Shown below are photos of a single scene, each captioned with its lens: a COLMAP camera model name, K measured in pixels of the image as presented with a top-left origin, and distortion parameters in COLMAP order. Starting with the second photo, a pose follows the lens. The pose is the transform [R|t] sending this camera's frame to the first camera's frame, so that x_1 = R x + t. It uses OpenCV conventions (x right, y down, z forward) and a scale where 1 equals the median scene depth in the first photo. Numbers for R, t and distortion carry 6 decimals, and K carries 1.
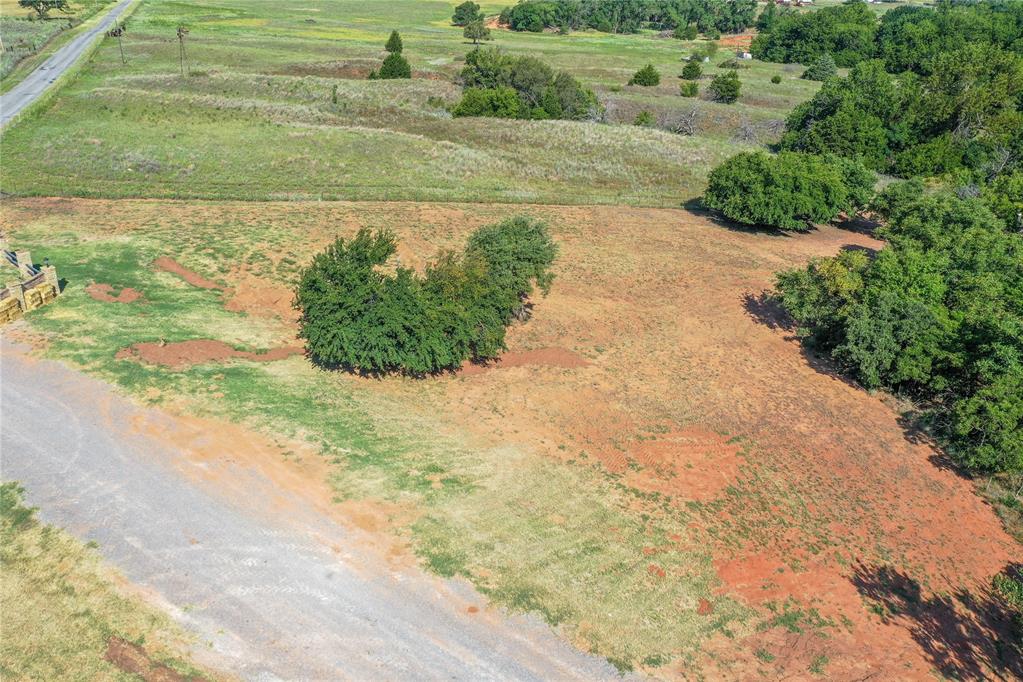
lens RADIAL K [[804.8, 0, 511.5], [0, 804.8, 341.0], [0, 0, 1]] dist [-0.011483, 0.010090]
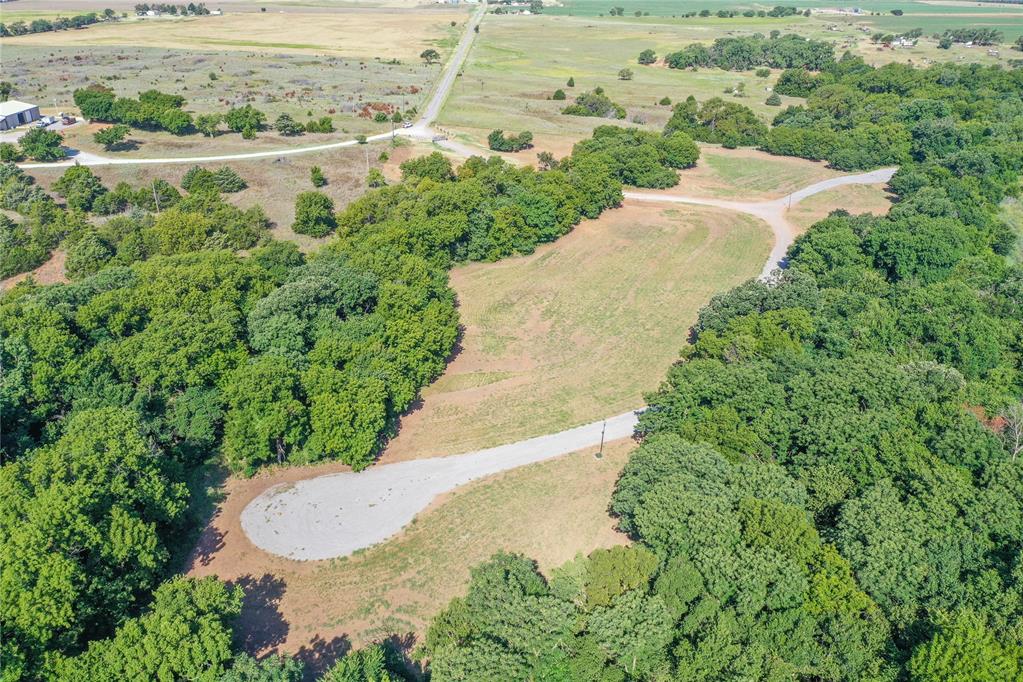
lens RADIAL K [[804.8, 0, 511.5], [0, 804.8, 341.0], [0, 0, 1]] dist [-0.011483, 0.010090]
pose [[0.937795, 0.130112, -0.321889, 0.885394], [-0.129915, 0.991277, 0.022191, 0.556973], [0.321968, 0.021008, 0.946517, -2.029406]]
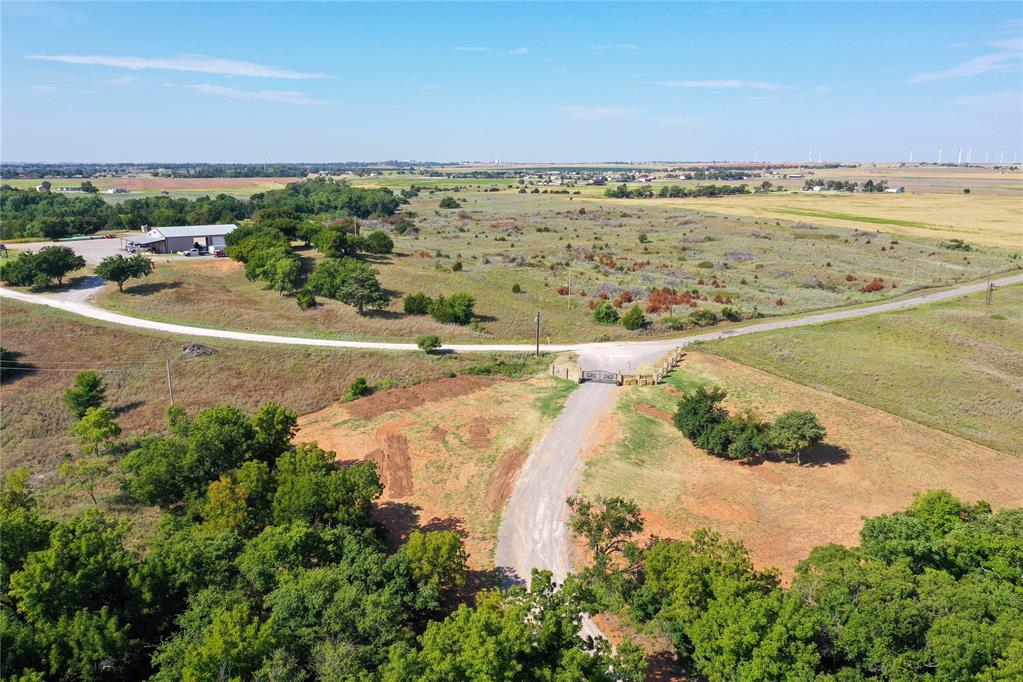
lens RADIAL K [[804.8, 0, 511.5], [0, 804.8, 341.0], [0, 0, 1]] dist [-0.011483, 0.010090]
pose [[0.301662, 0.187341, -0.934828, 0.685465], [-0.399045, 0.915301, 0.054659, -0.060928], [0.865889, 0.356550, 0.350868, -0.155096]]
